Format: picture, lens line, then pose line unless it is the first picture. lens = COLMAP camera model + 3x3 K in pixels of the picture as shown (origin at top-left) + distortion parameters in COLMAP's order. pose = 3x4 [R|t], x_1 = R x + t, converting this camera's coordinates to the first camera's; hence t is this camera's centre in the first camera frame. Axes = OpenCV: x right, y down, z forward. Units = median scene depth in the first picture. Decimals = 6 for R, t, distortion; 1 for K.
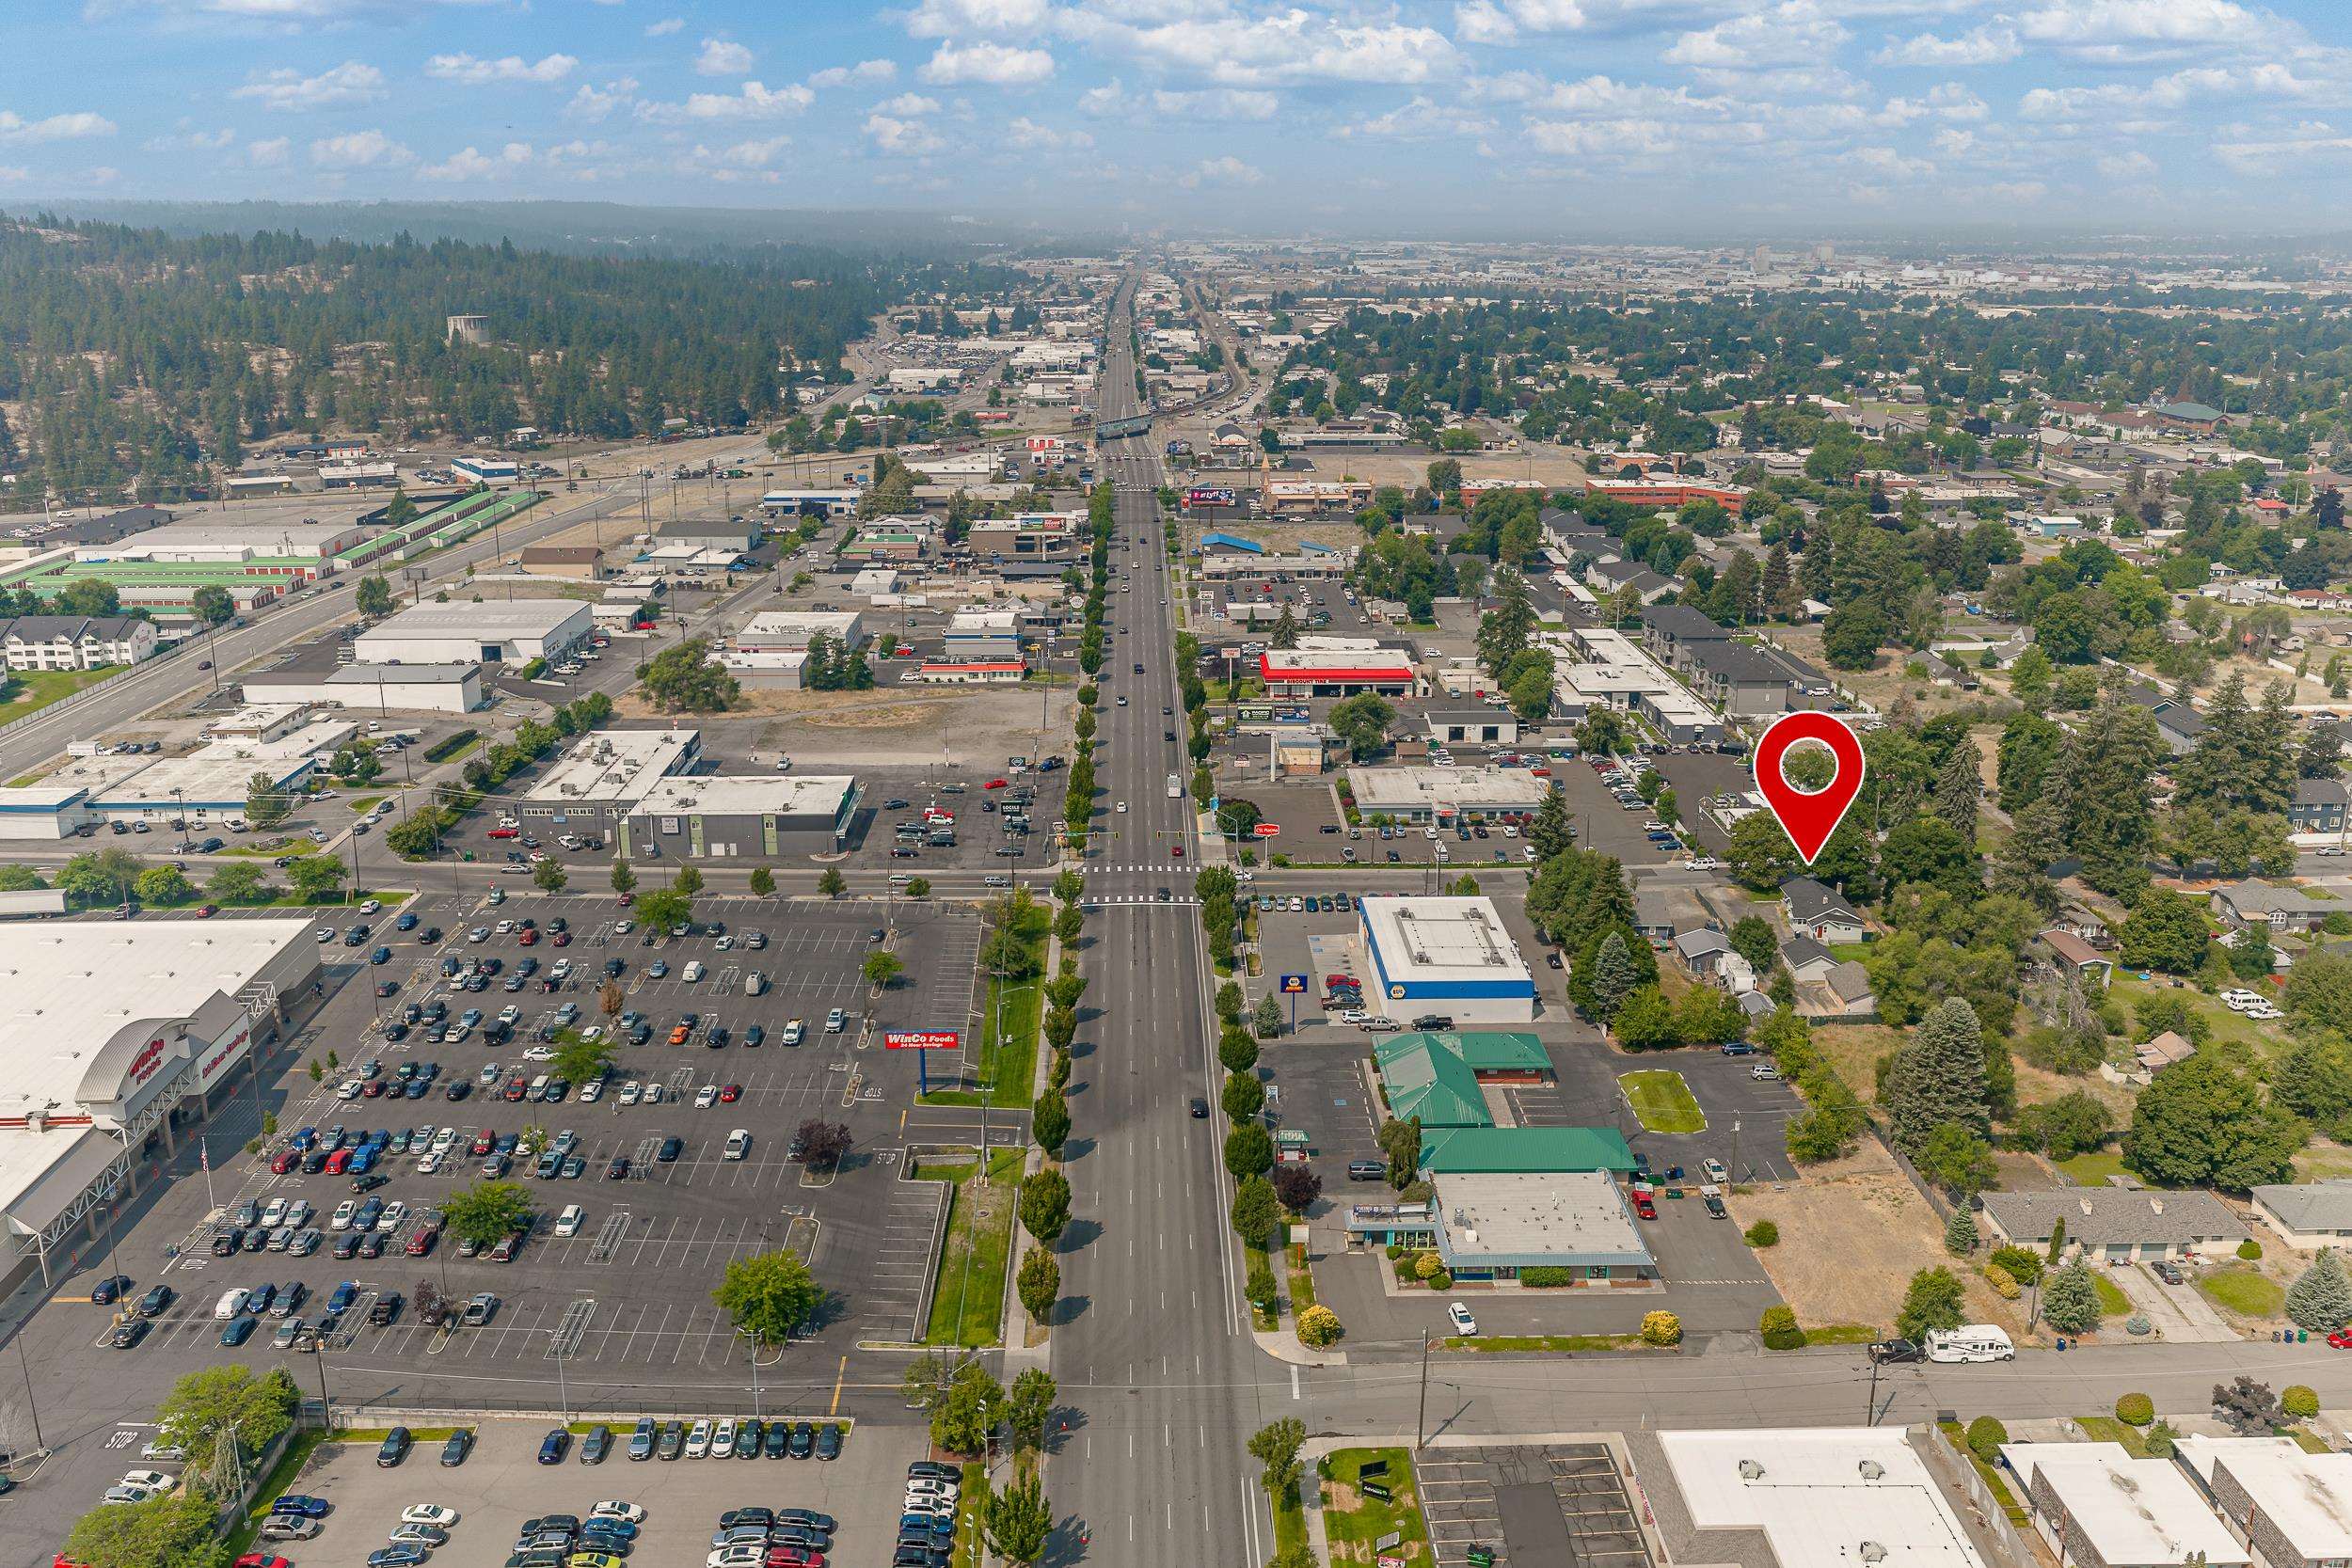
lens RADIAL K [[1943.4, 0, 1176.0], [0, 1943.4, 784.0], [0, 0, 1]] dist [-0.015076, 0.002367]
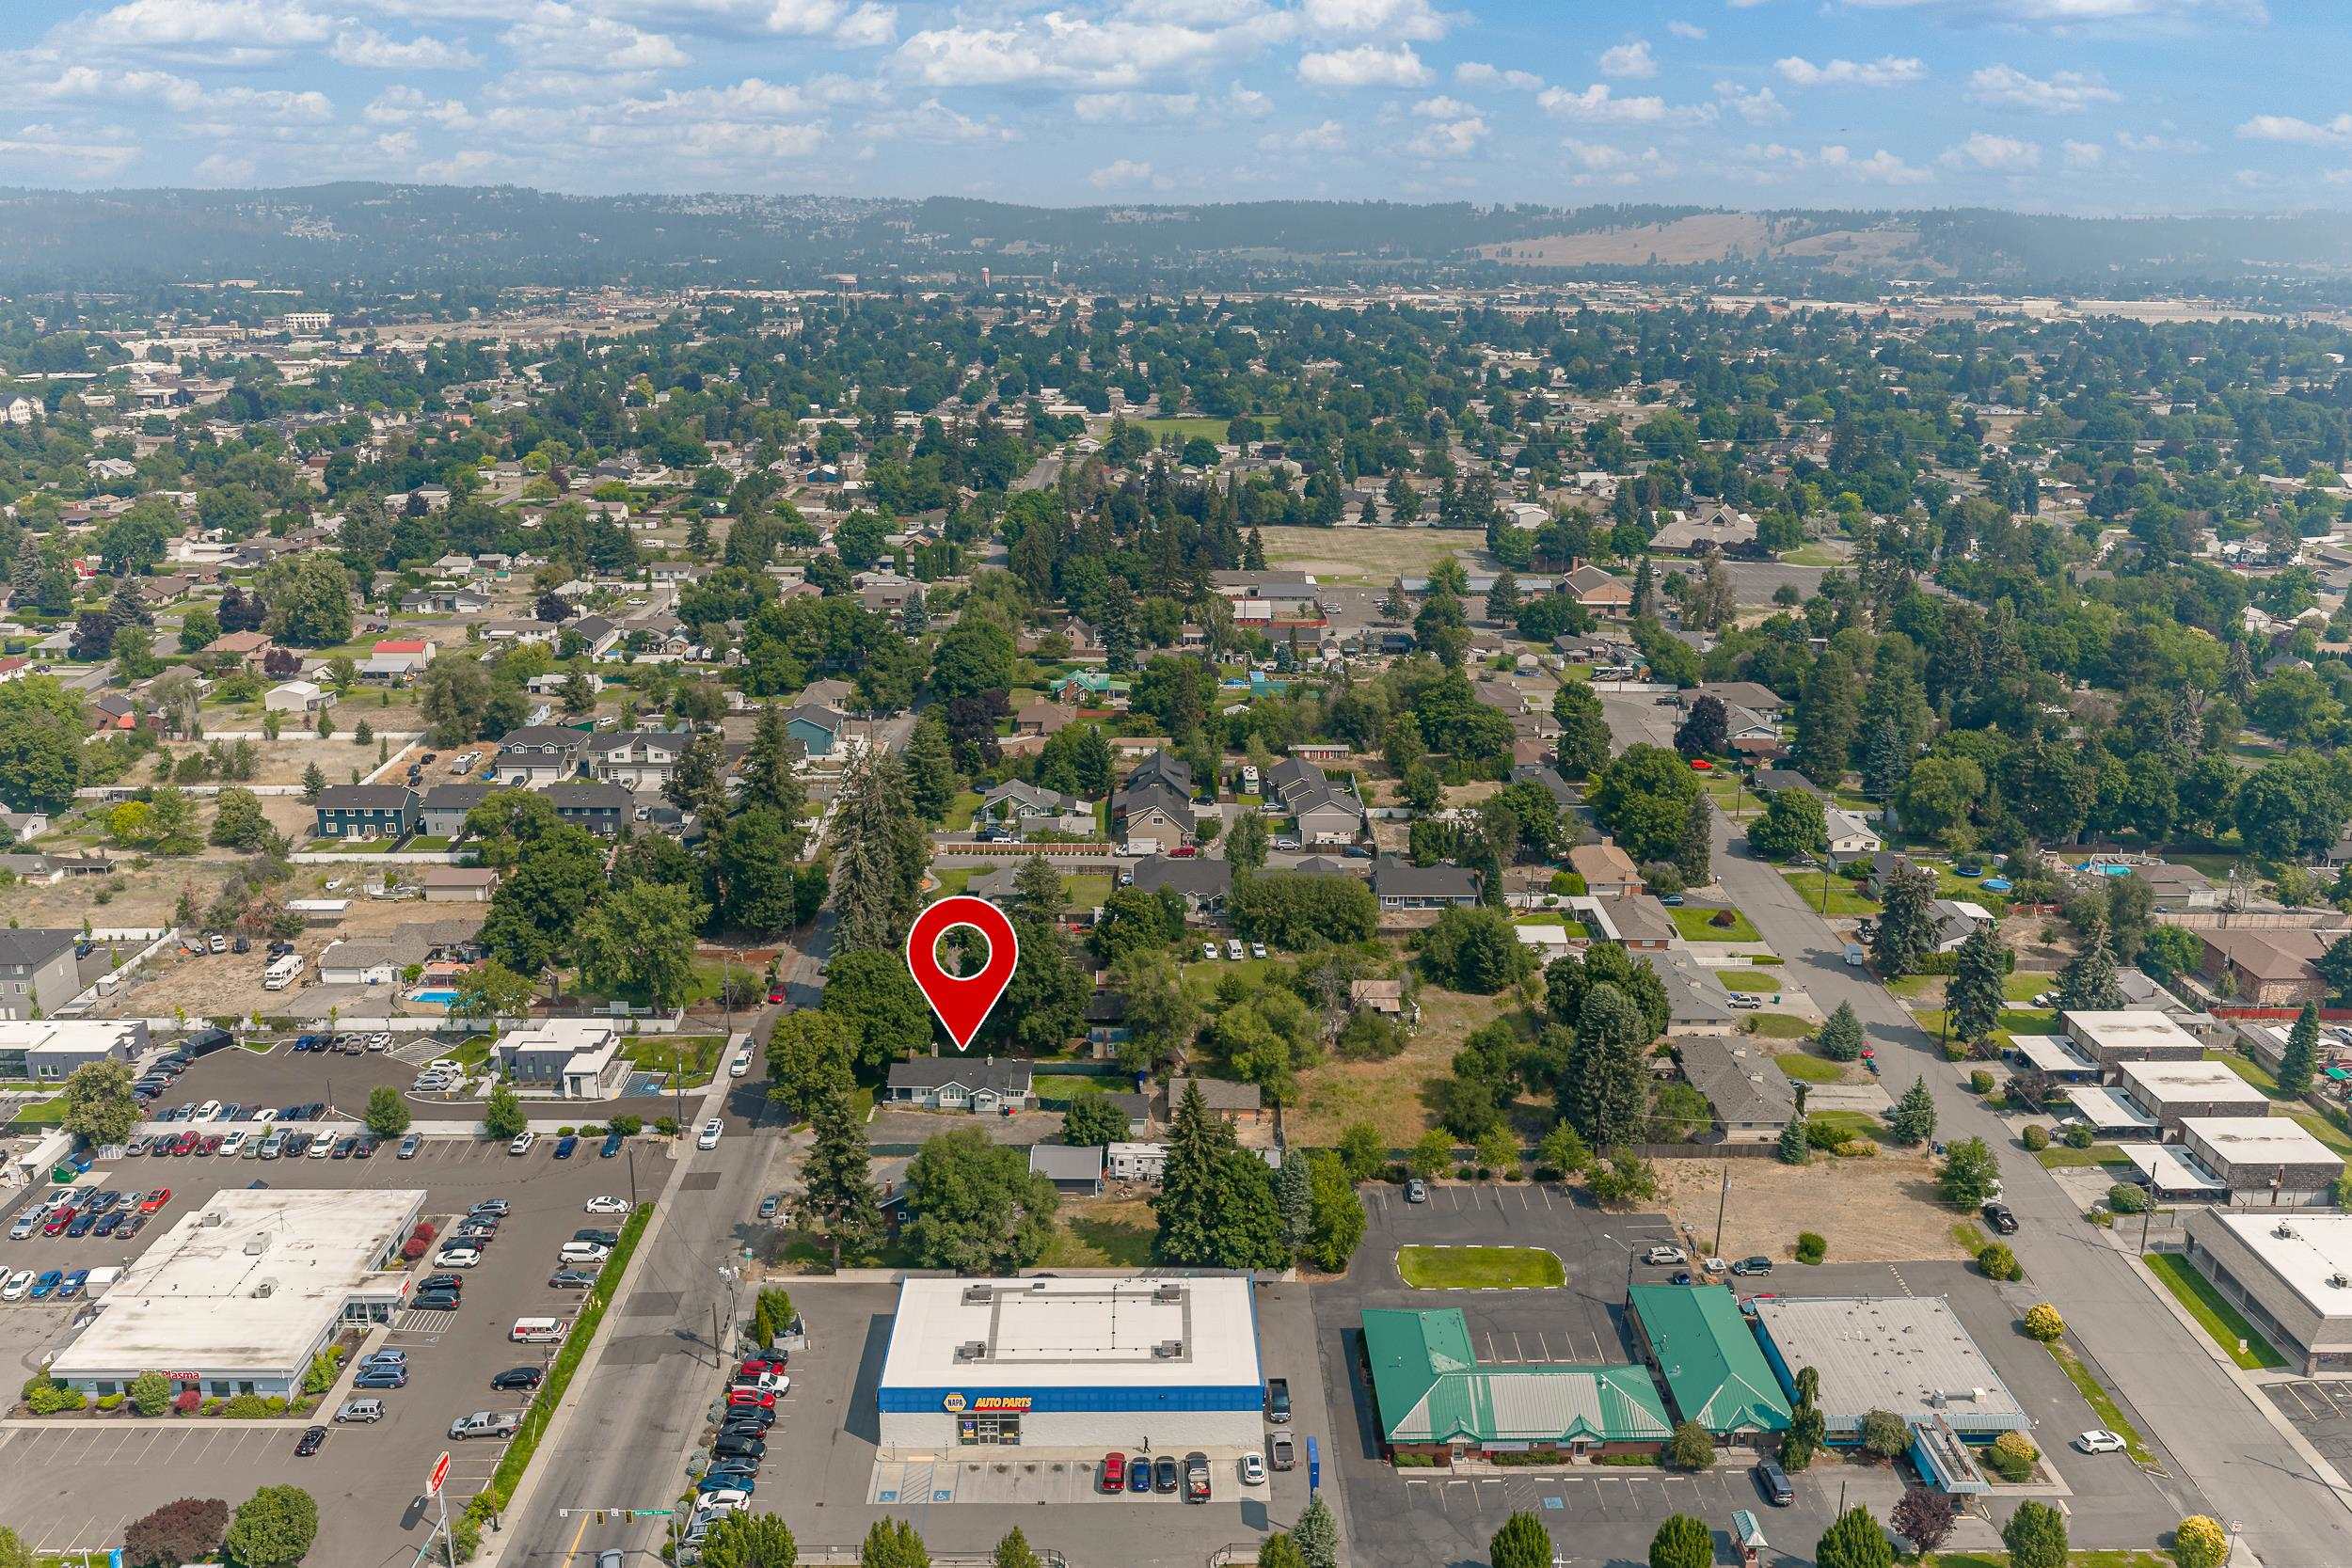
lens RADIAL K [[2026.3, 0, 1176.0], [0, 2026.3, 784.0], [0, 0, 1]] dist [-0.015613, 0.002203]
pose [[0.000600, -0.275668, 0.961253, -0.392437], [0.274422, 0.924395, 0.264927, -0.219820], [-0.961609, 0.263630, 0.076204, 0.724097]]
